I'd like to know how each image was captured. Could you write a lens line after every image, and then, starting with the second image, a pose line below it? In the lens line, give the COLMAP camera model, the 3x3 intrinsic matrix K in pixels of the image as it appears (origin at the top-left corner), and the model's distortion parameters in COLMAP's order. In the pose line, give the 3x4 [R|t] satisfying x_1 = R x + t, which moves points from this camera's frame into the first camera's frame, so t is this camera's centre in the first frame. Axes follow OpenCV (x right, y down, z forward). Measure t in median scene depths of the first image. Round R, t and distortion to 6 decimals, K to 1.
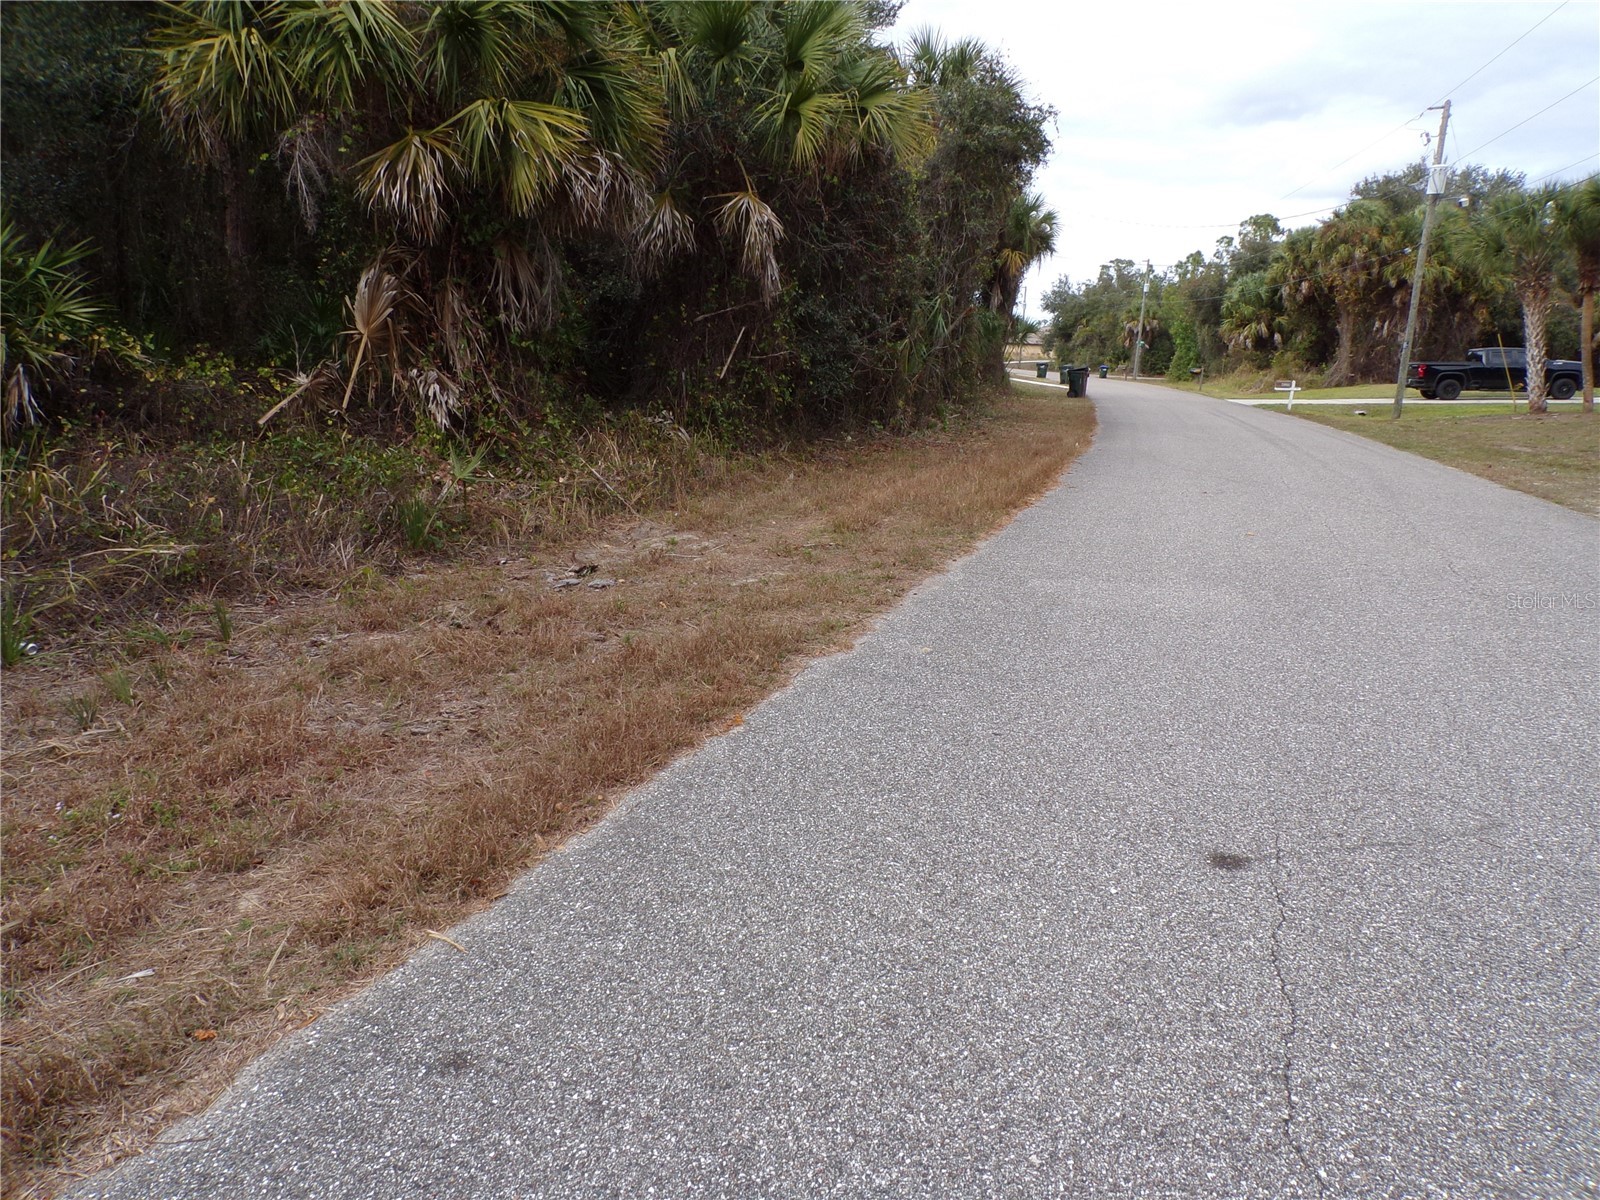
lens RADIAL K [[1113.8, 0, 803.8], [0, 1113.8, 605.1], [0, 0, 1]] dist [0.001098, 0.027505]
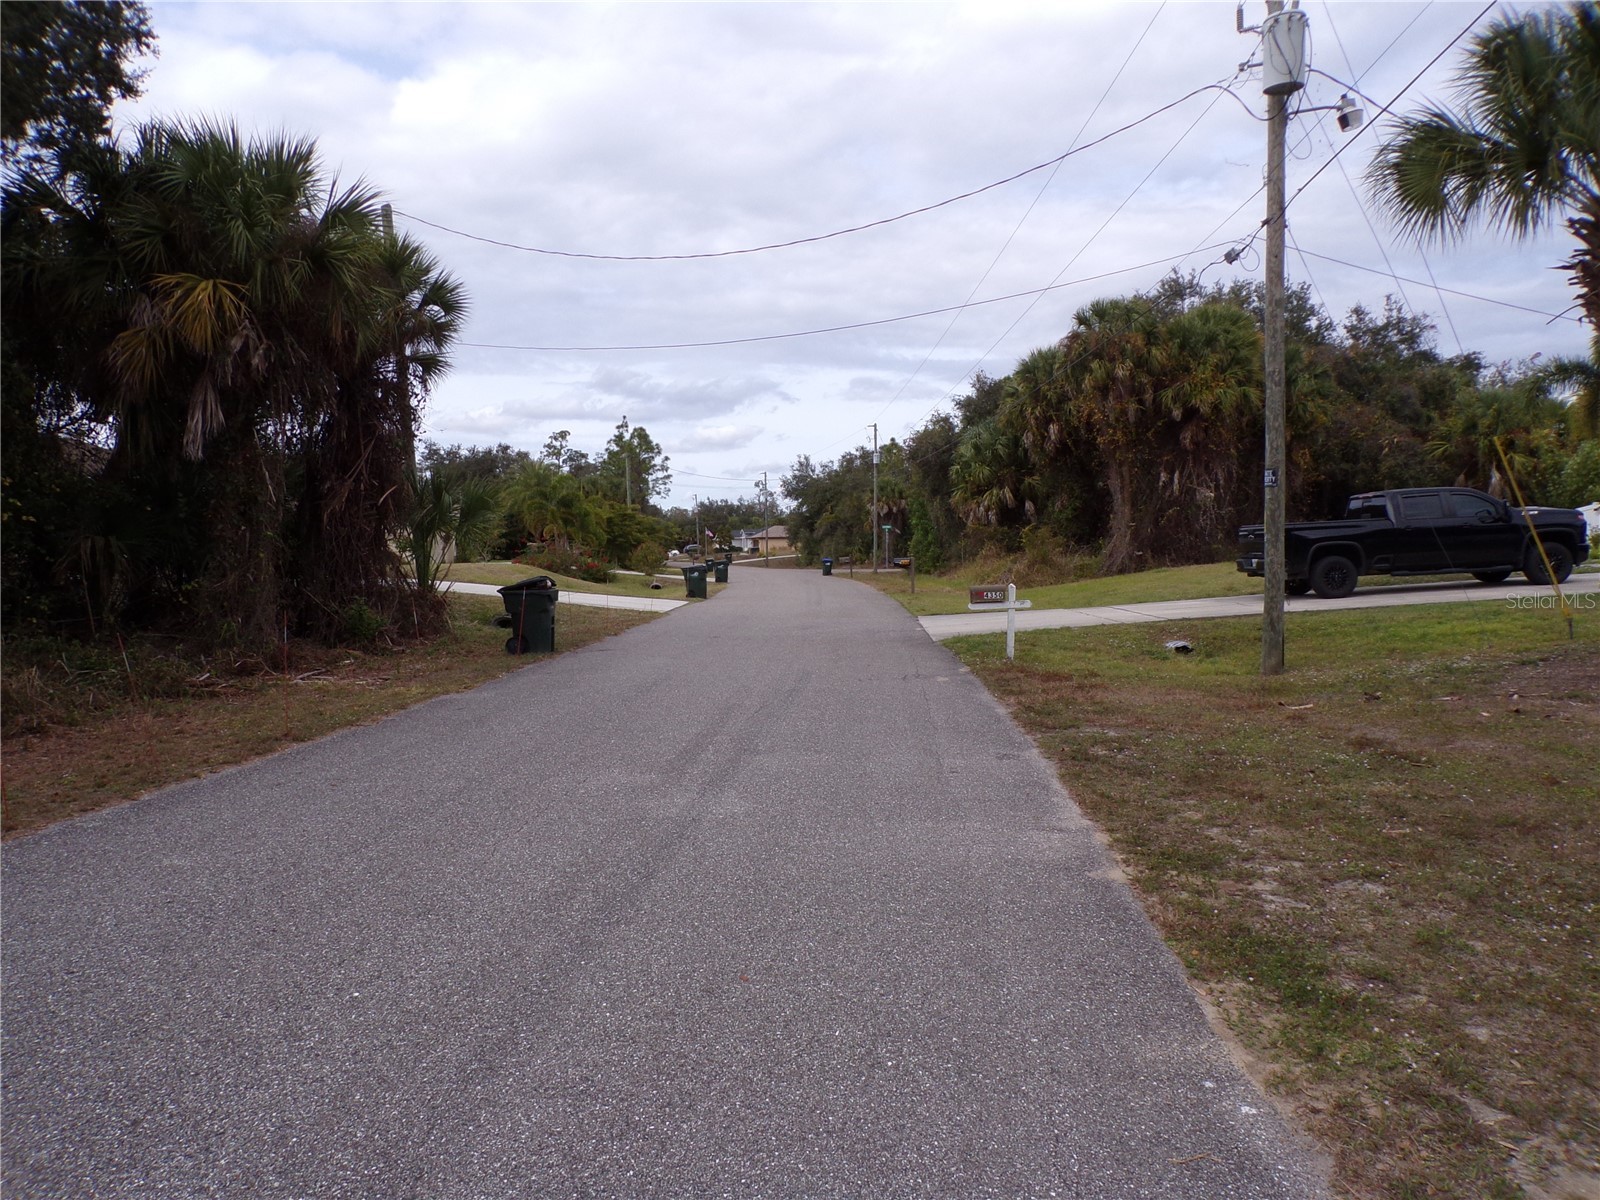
lens RADIAL K [[1113.8, 0, 803.8], [0, 1113.8, 605.1], [0, 0, 1]] dist [0.001098, 0.027505]
pose [[0.984942, -0.066892, 0.159420, 0.186690], [0.093812, 0.981342, -0.167830, -0.083259], [-0.145219, 0.180259, 0.972840, 0.388363]]
